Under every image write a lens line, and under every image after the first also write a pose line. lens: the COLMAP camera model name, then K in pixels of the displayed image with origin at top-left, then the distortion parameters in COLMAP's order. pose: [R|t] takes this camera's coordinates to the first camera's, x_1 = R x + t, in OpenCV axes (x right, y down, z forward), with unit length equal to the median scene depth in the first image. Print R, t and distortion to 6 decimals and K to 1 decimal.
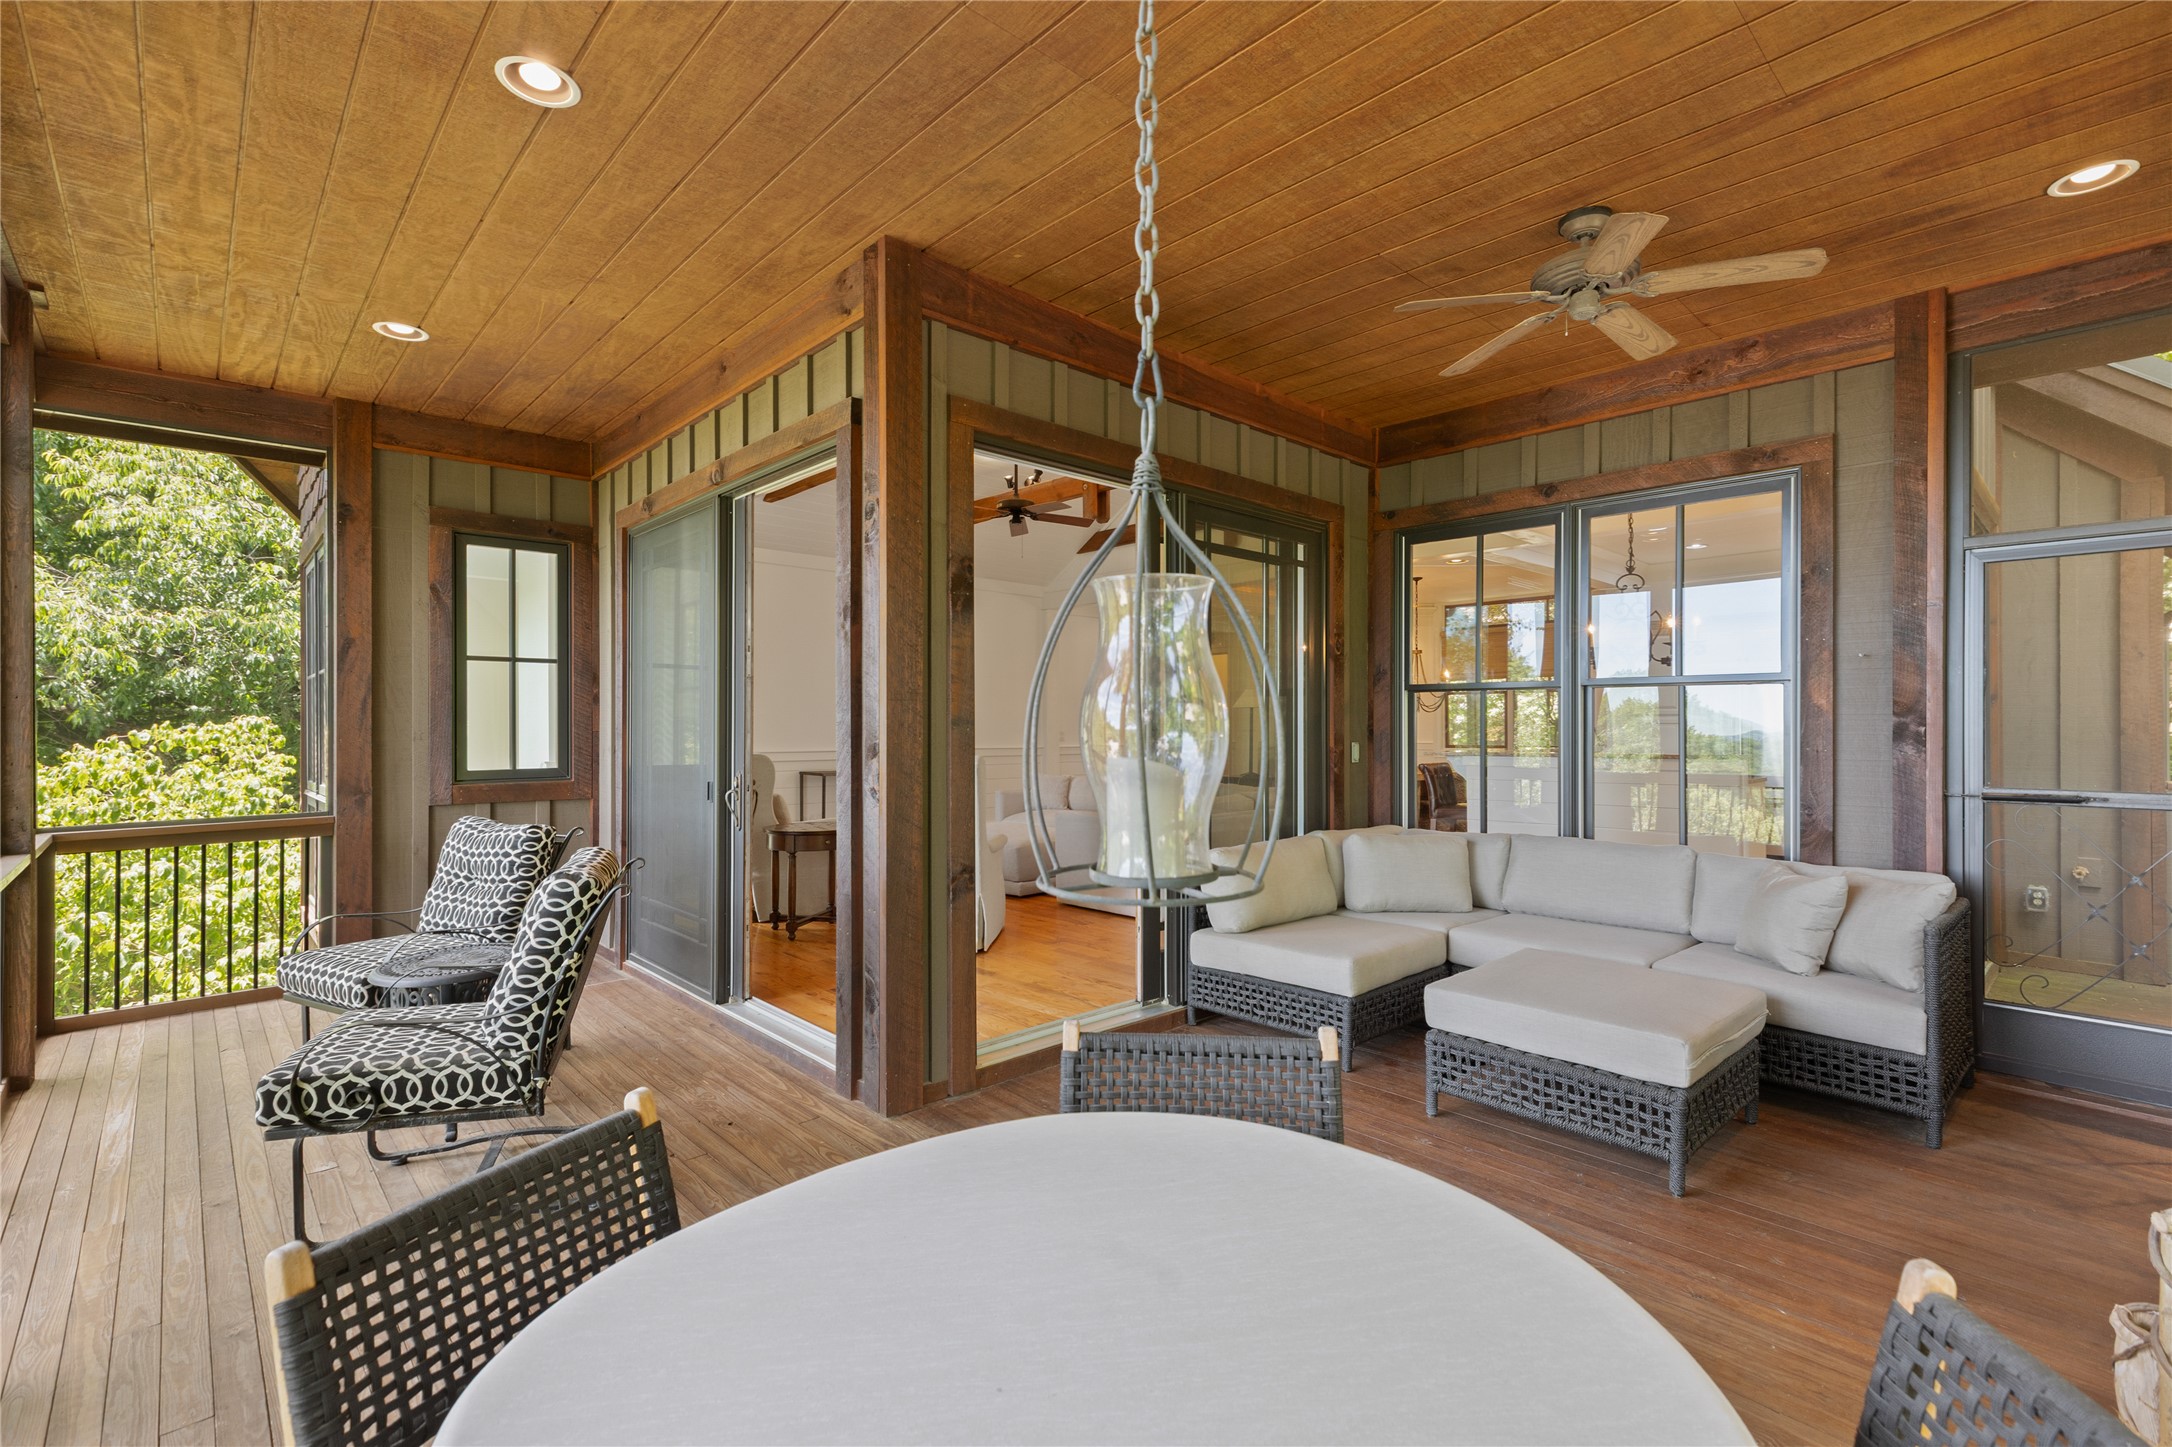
lens RADIAL K [[980.1, 0, 1081.1], [0, 980.1, 723.4], [0, 0, 1]] dist [0.004181, 0.001178]
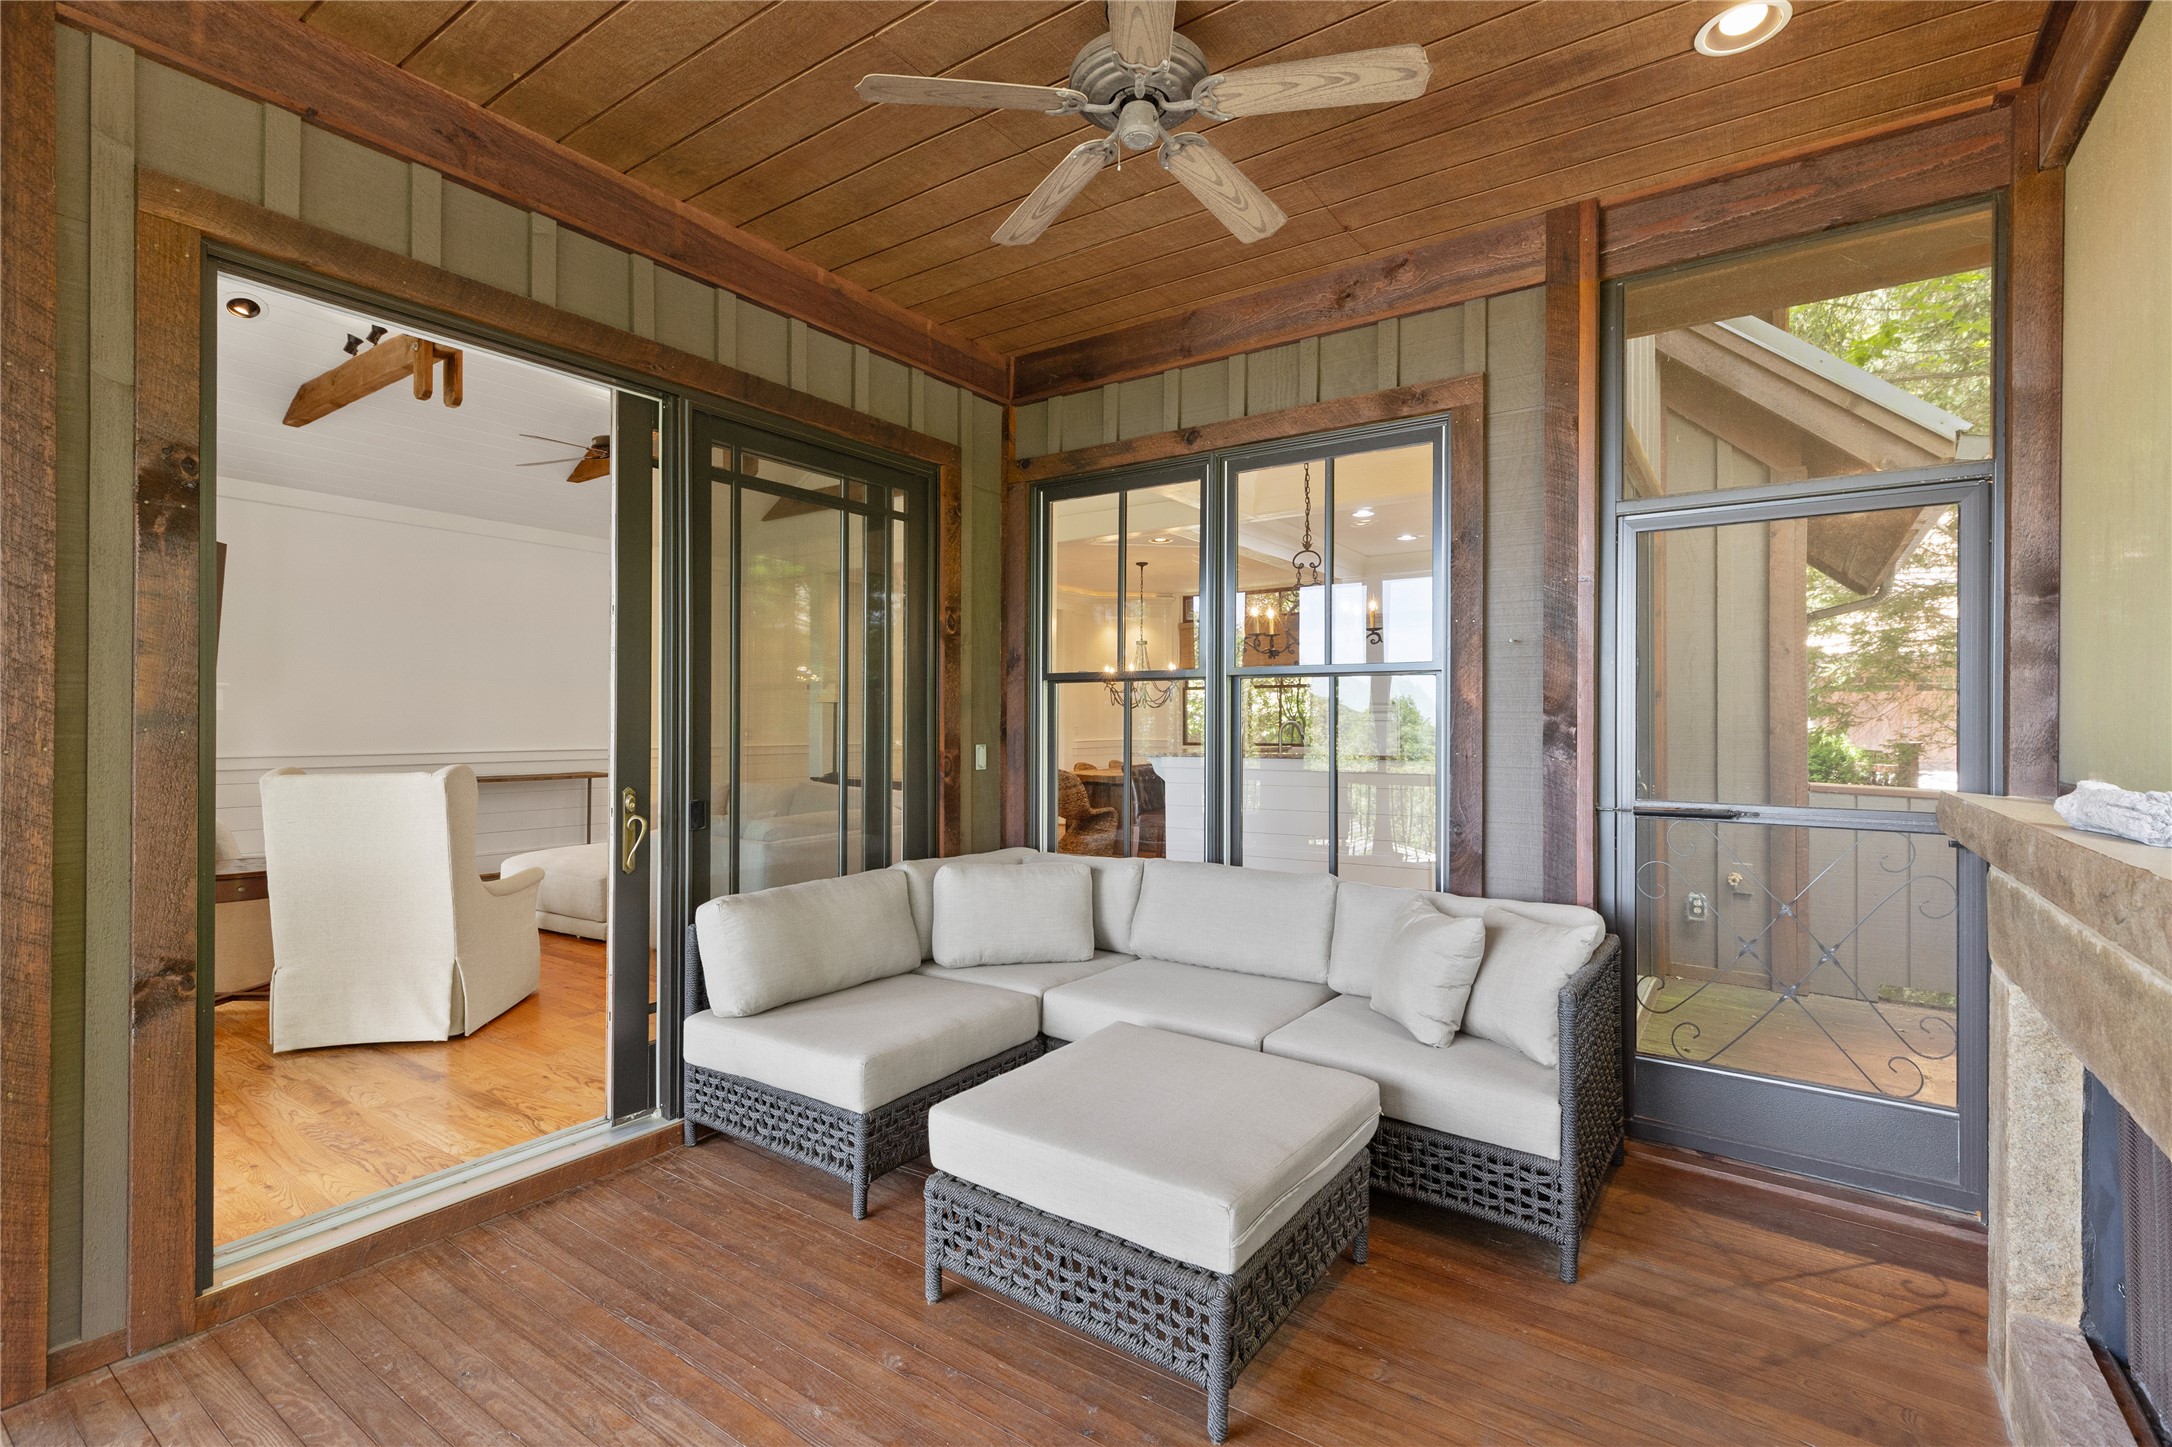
lens RADIAL K [[980.1, 0, 1101.9], [0, 980.1, 717.9], [0, 0, 1]] dist [0.004181, 0.001178]
pose [[0.976796, 0.002418, 0.214160, 0.281401], [-0.002129, 0.999996, -0.001578, -0.002409], [-0.214163, 0.001085, 0.976797, 0.269290]]
